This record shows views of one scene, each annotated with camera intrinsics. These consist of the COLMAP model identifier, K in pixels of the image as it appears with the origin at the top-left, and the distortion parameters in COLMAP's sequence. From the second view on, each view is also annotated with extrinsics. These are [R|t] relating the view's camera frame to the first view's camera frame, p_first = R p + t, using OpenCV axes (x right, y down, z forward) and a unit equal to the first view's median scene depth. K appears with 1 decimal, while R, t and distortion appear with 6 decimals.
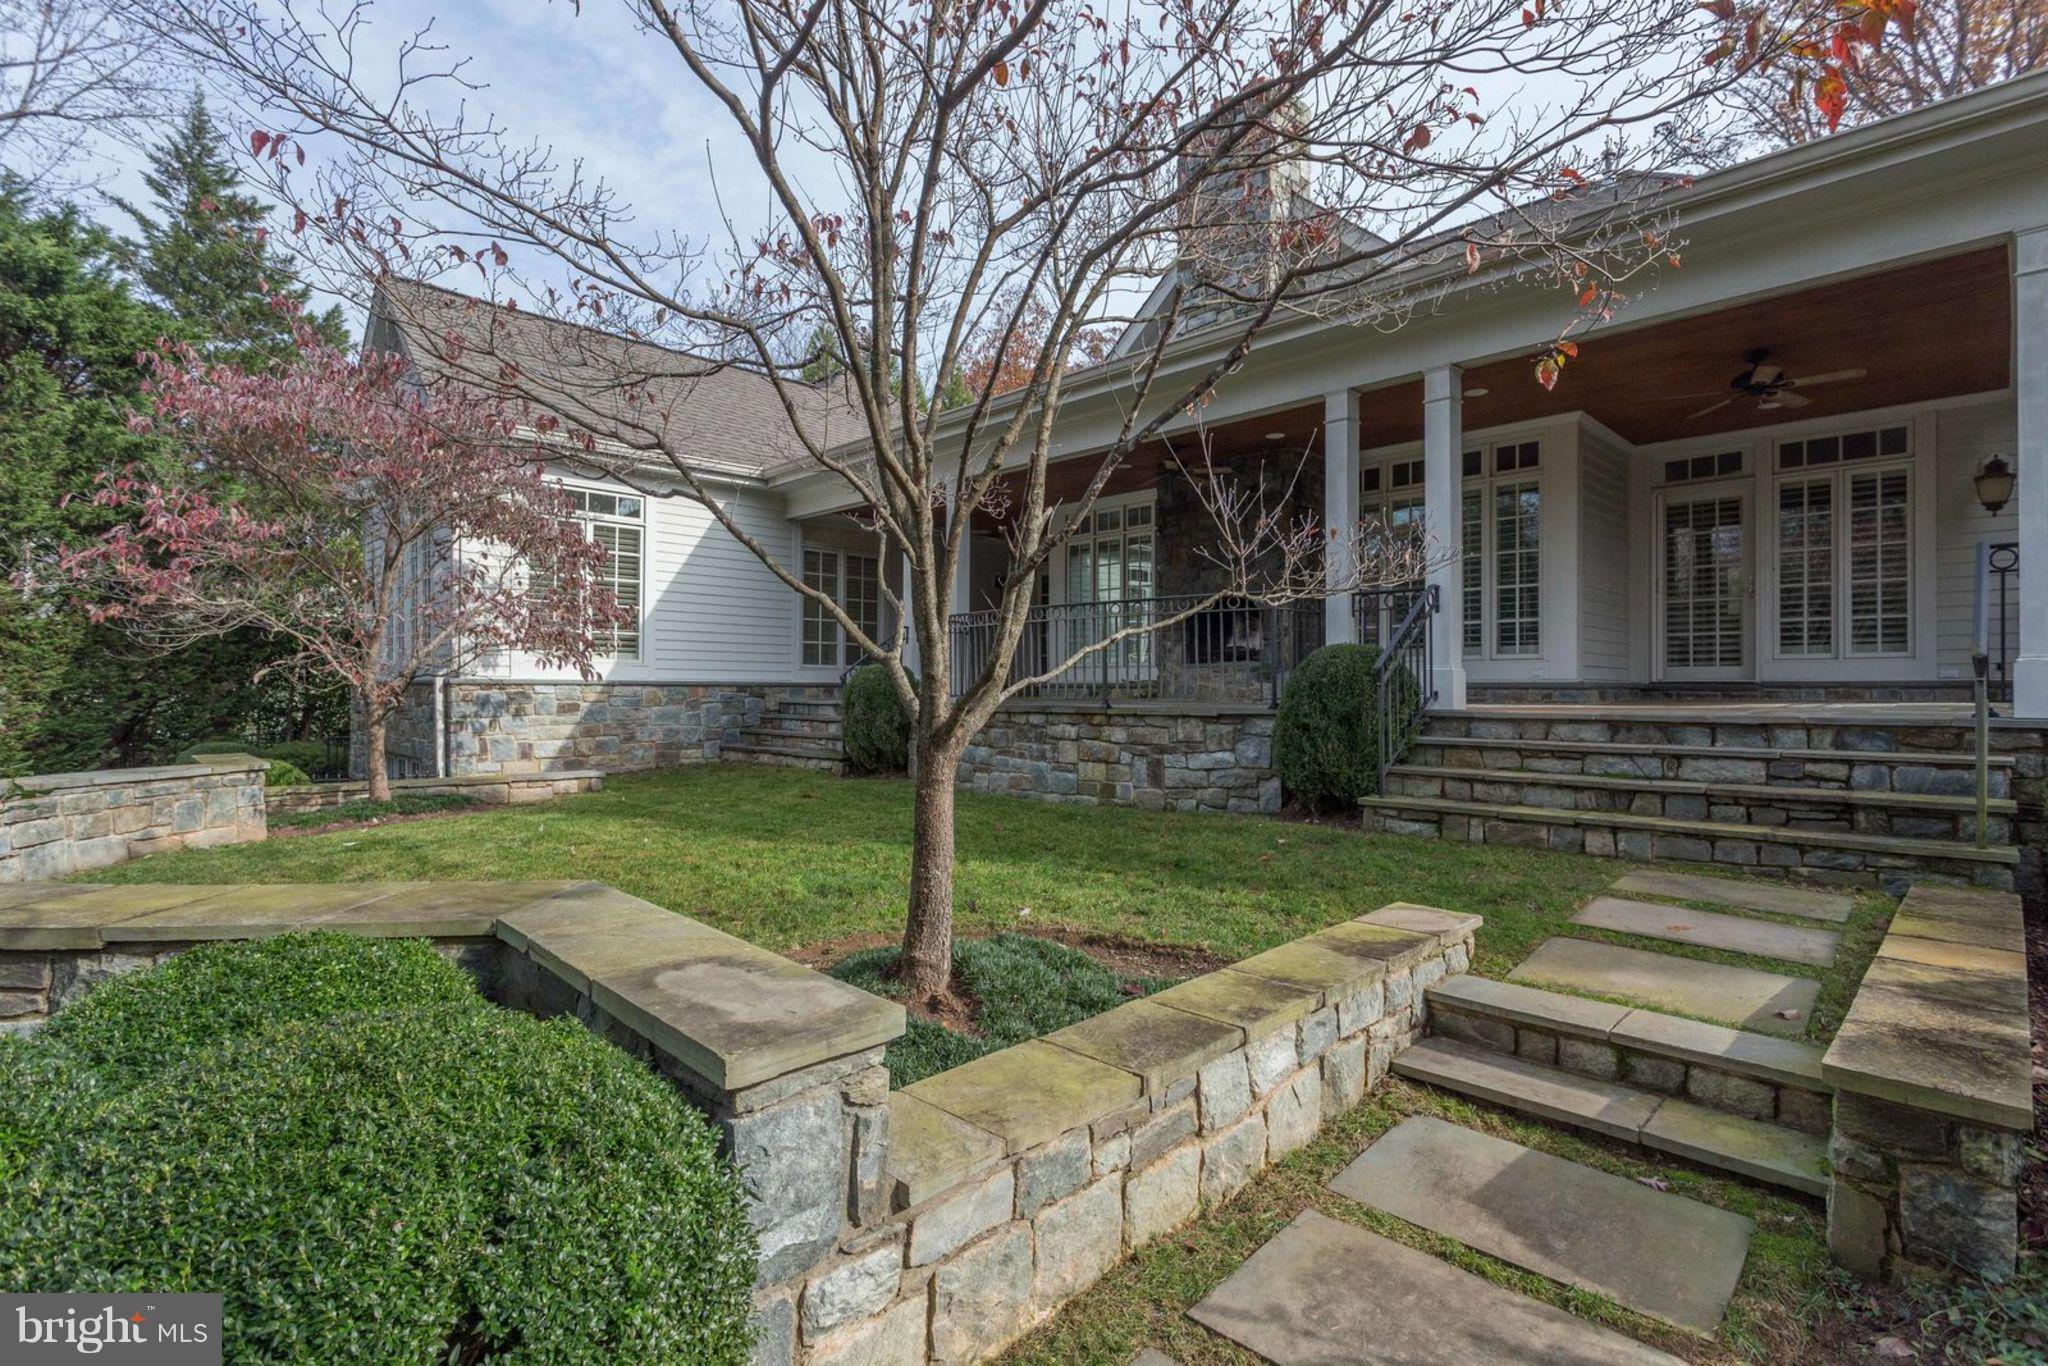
lens RADIAL K [[993.4, 0, 1051.8], [0, 993.4, 674.6], [0, 0, 1]] dist [0.002684, 0.001373]
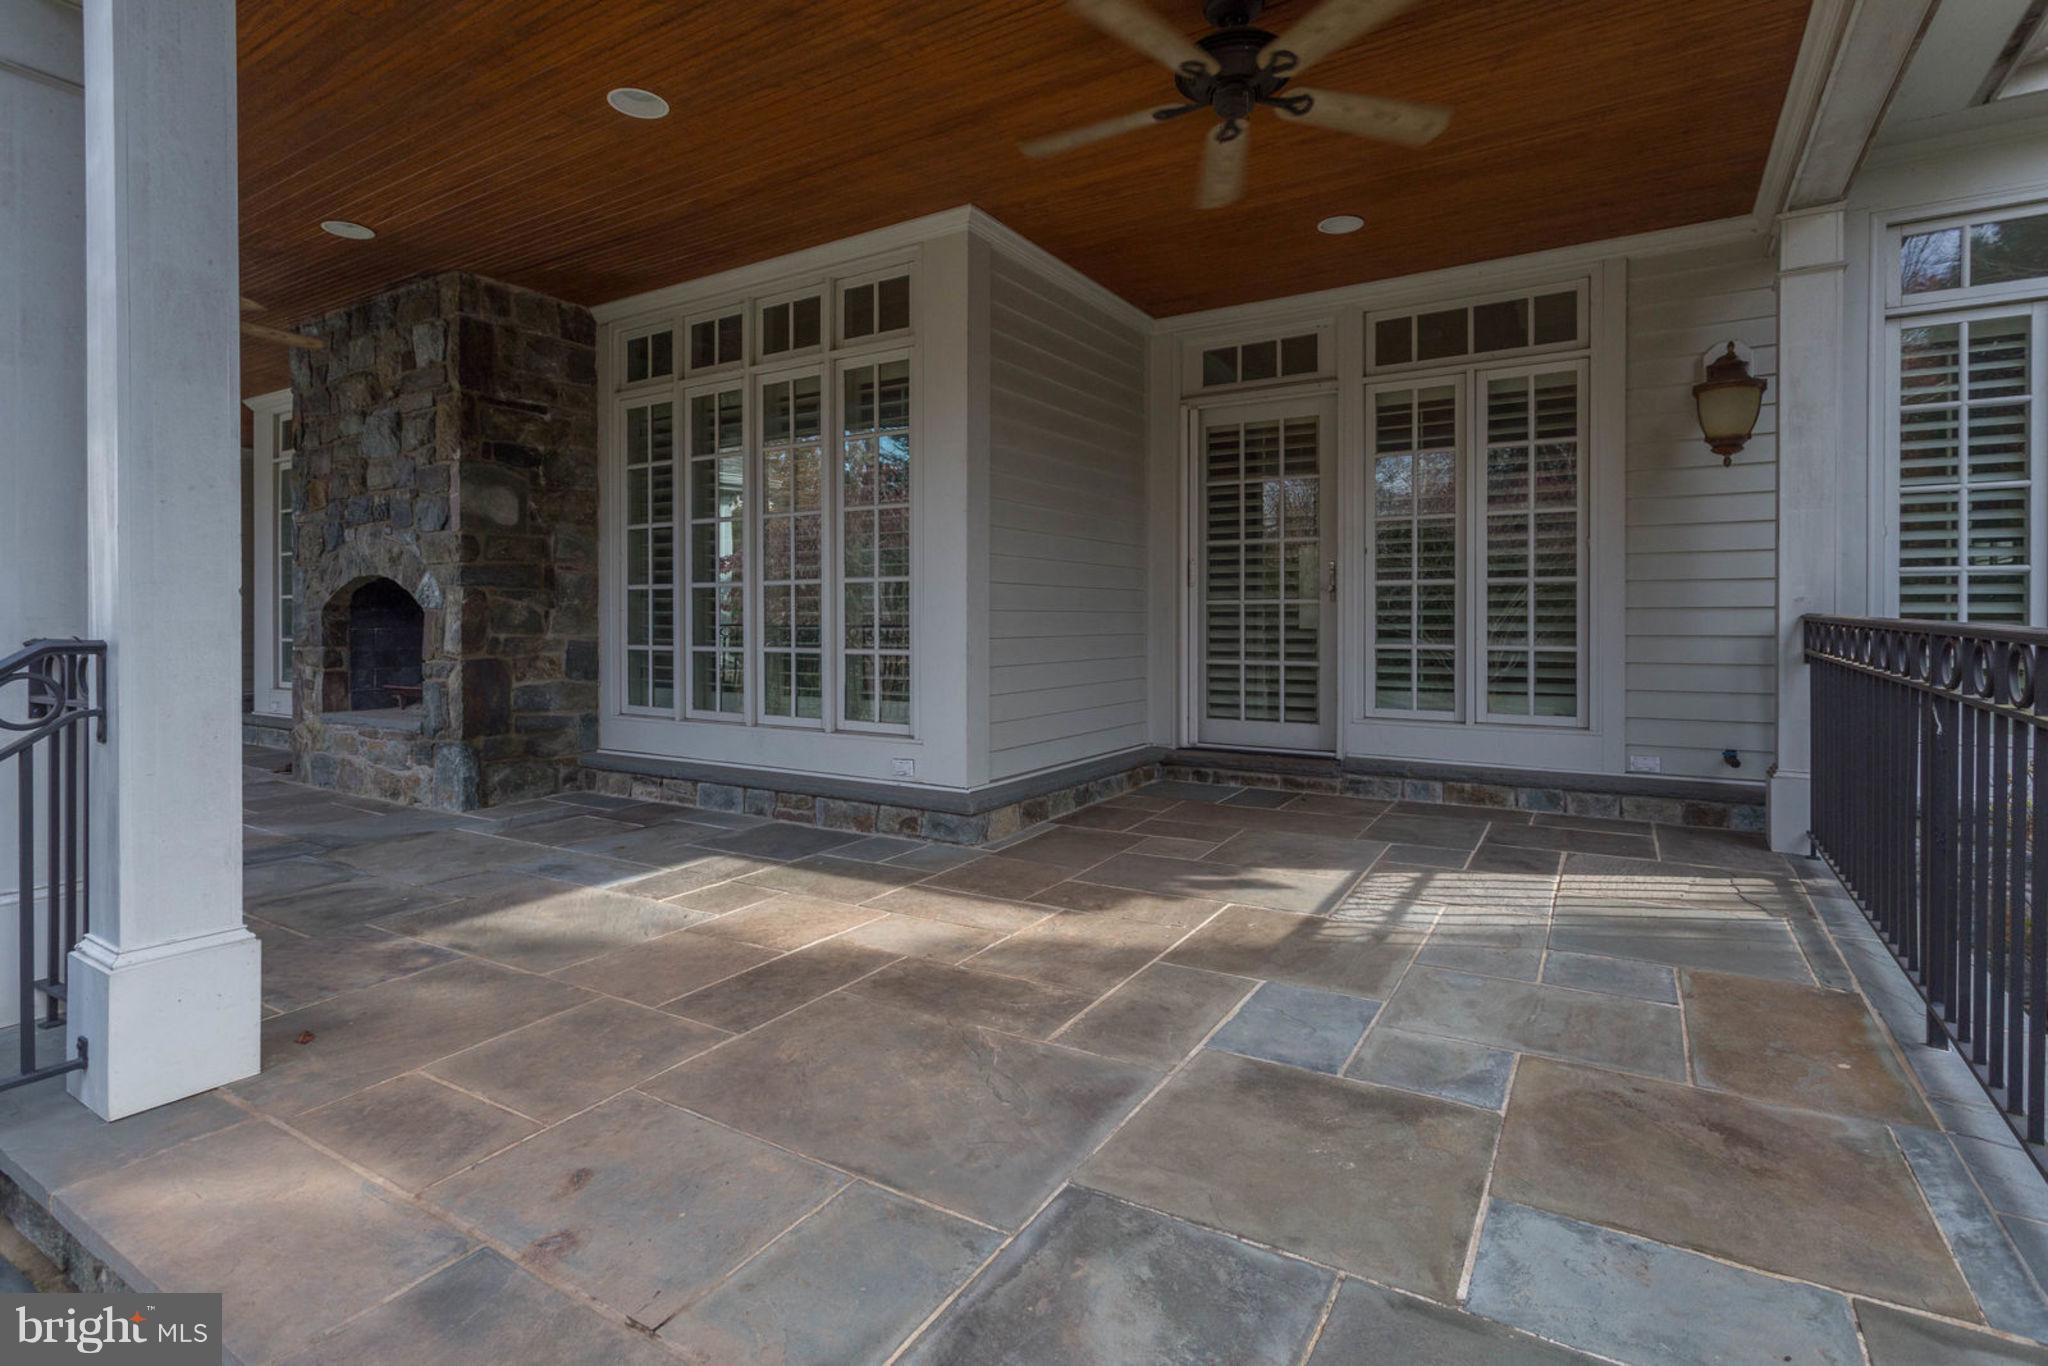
lens RADIAL K [[993.4, 0, 1031.6], [0, 993.4, 610.5], [0, 0, 1]] dist [0.002684, 0.001373]
pose [[0.976931, 0.002568, 0.213539, 0.443083], [-0.003447, 0.999987, 0.003745, -0.076891], [-0.213527, -0.004394, 0.976927, 0.522177]]
